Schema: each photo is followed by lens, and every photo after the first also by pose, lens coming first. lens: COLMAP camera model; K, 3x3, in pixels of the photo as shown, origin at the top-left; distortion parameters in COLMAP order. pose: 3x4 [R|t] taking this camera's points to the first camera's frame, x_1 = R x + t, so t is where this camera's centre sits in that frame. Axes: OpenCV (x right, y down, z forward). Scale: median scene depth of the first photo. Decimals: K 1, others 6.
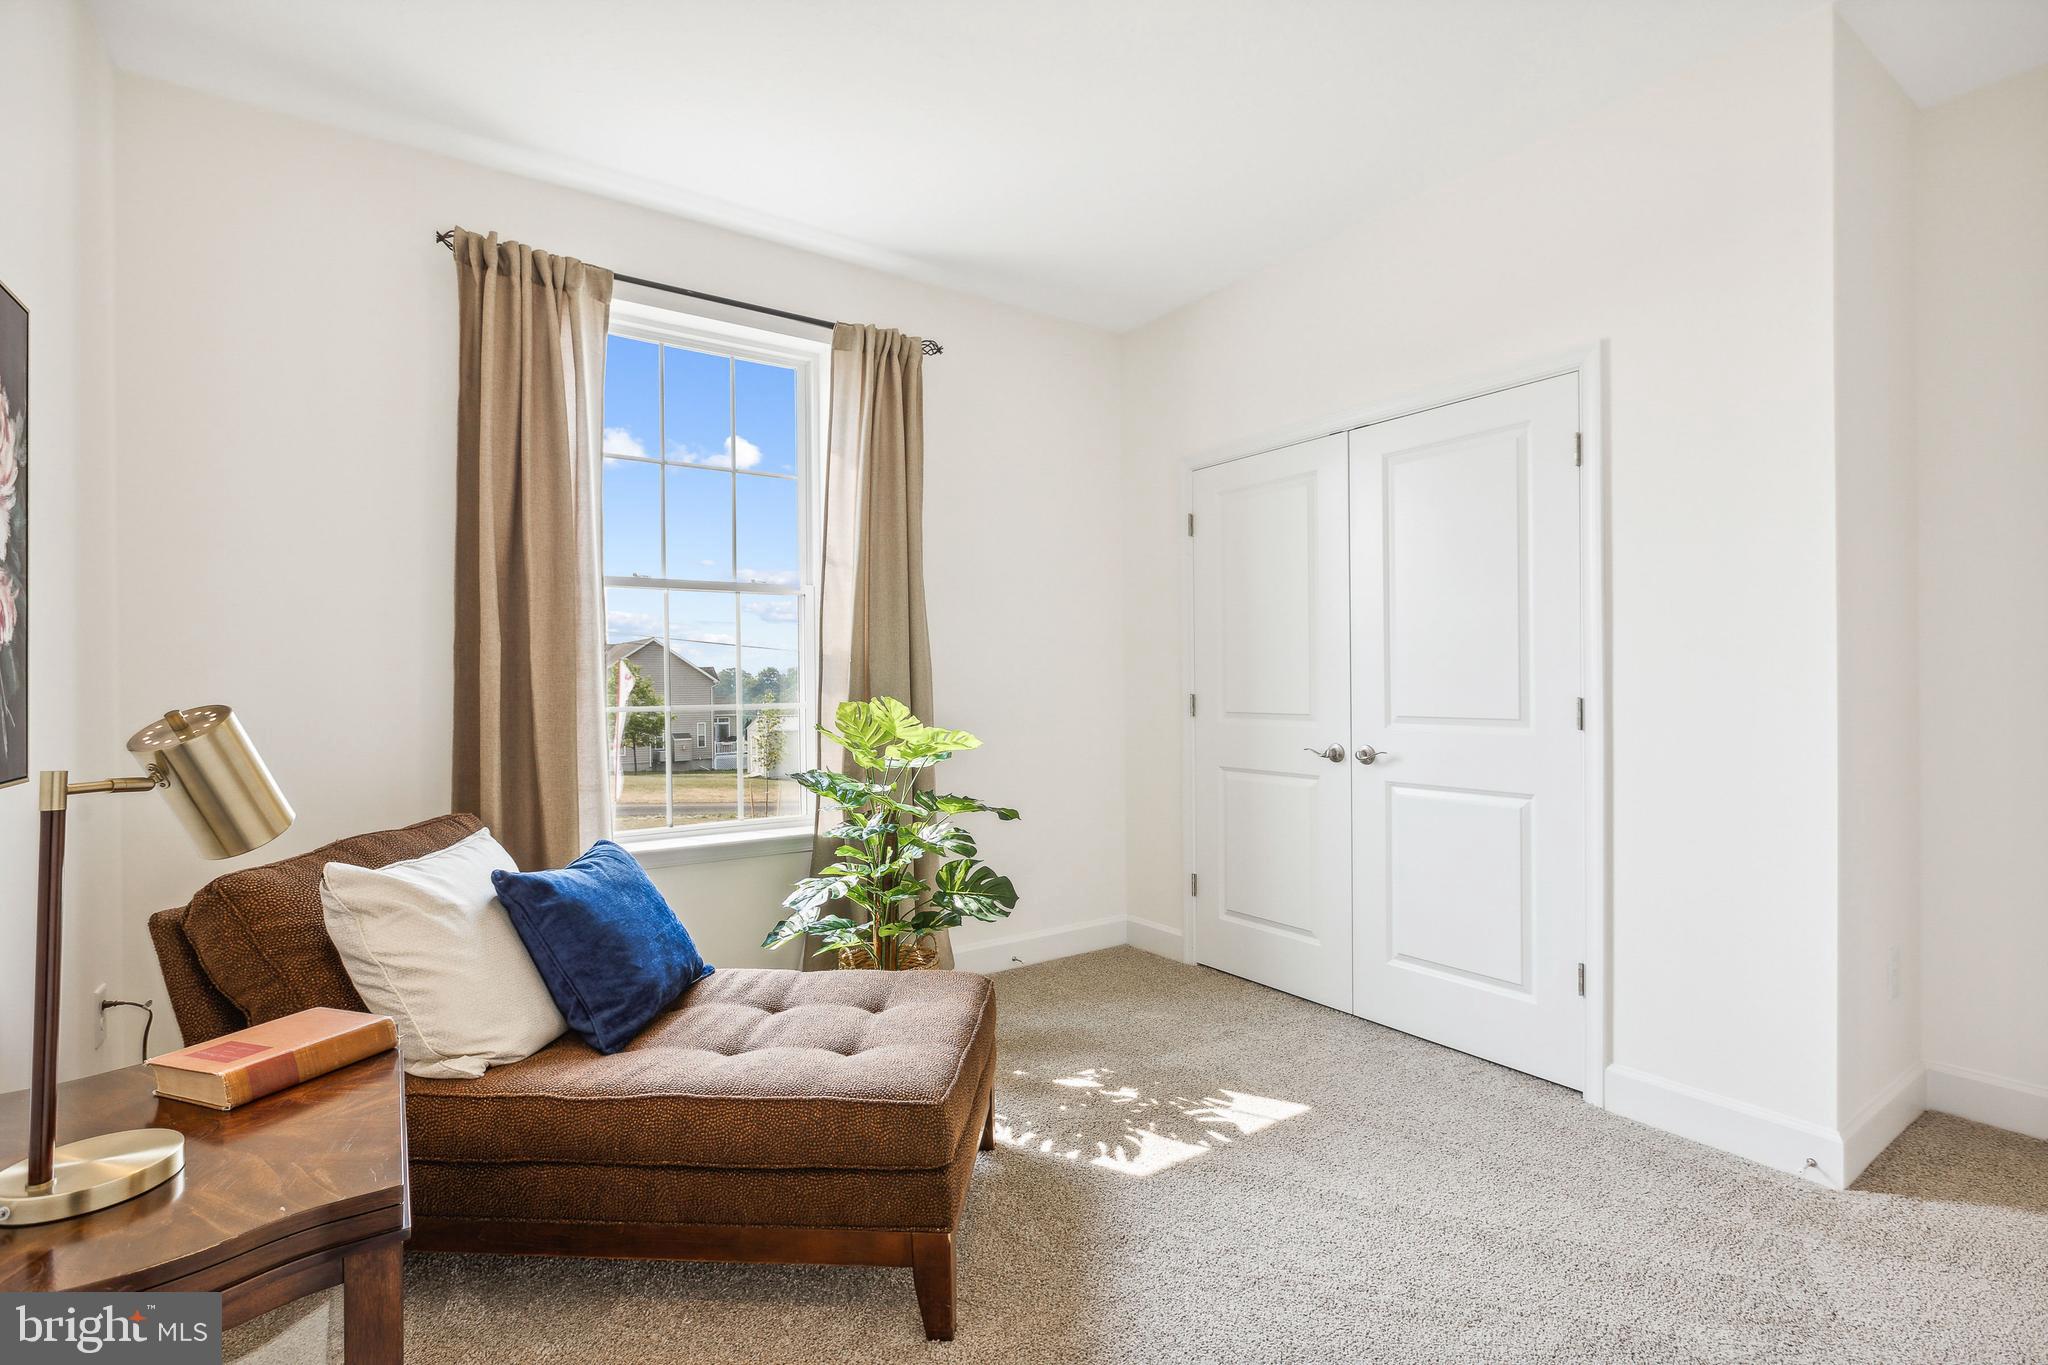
lens RADIAL K [[914.8, 0, 923.7], [0, 914.8, 682.8], [0, 0, 1]] dist [-0.013361, -0.000056]
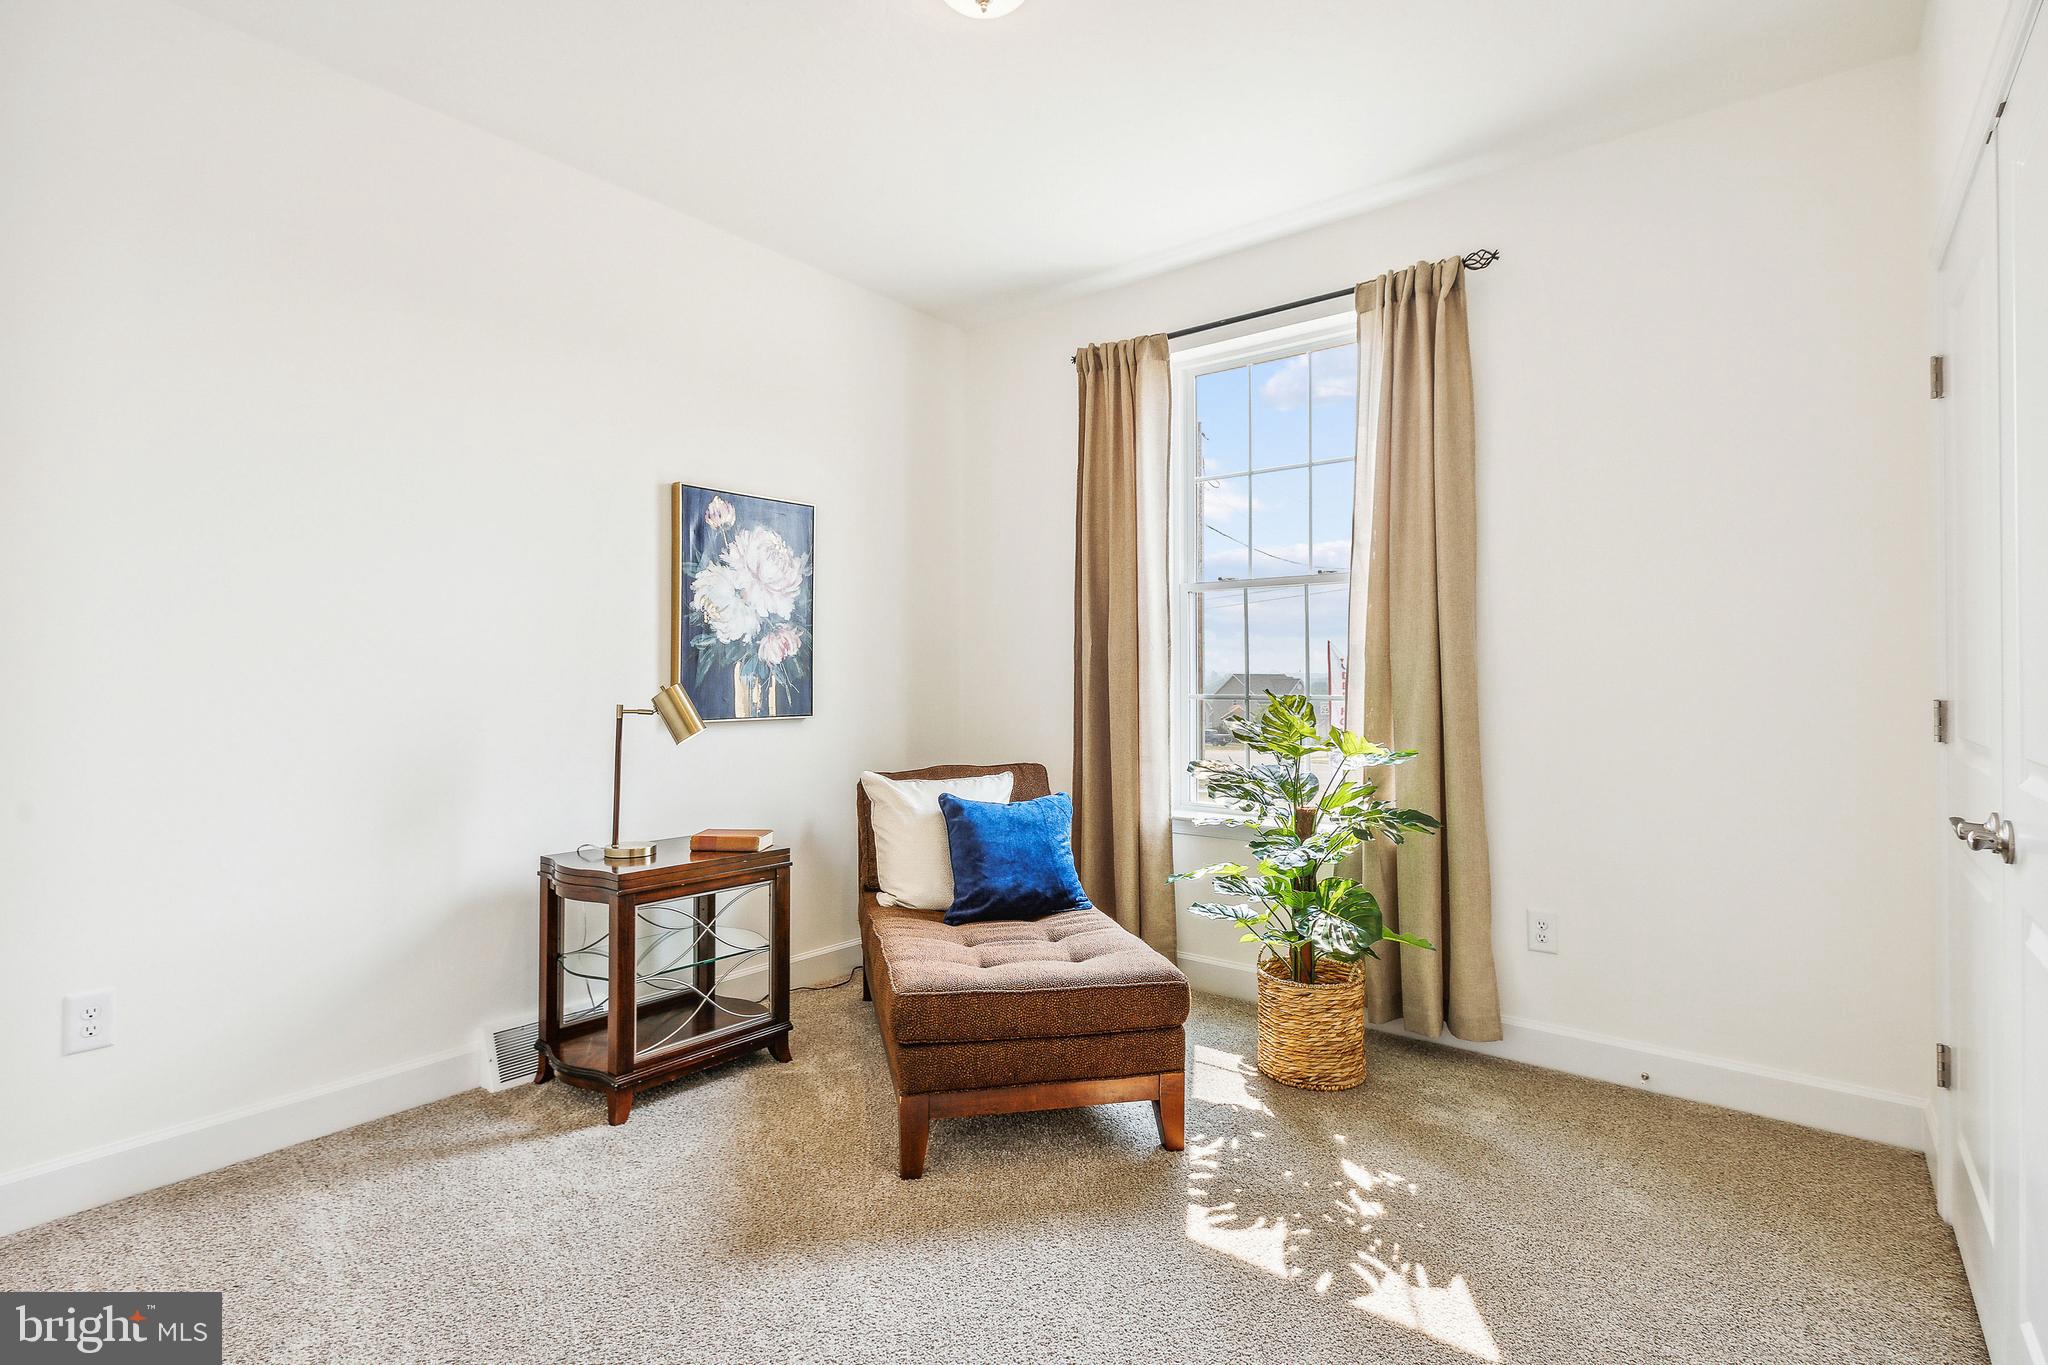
lens RADIAL K [[951.3, 0, 1027.5], [0, 951.3, 677.7], [0, 0, 1]] dist [-0.005340, 0.001454]
pose [[0.332794, 0.008010, -0.942965, 0.858258], [-0.002753, 0.999968, 0.007523, -0.004884], [0.942995, 0.000092, 0.332806, 0.447304]]
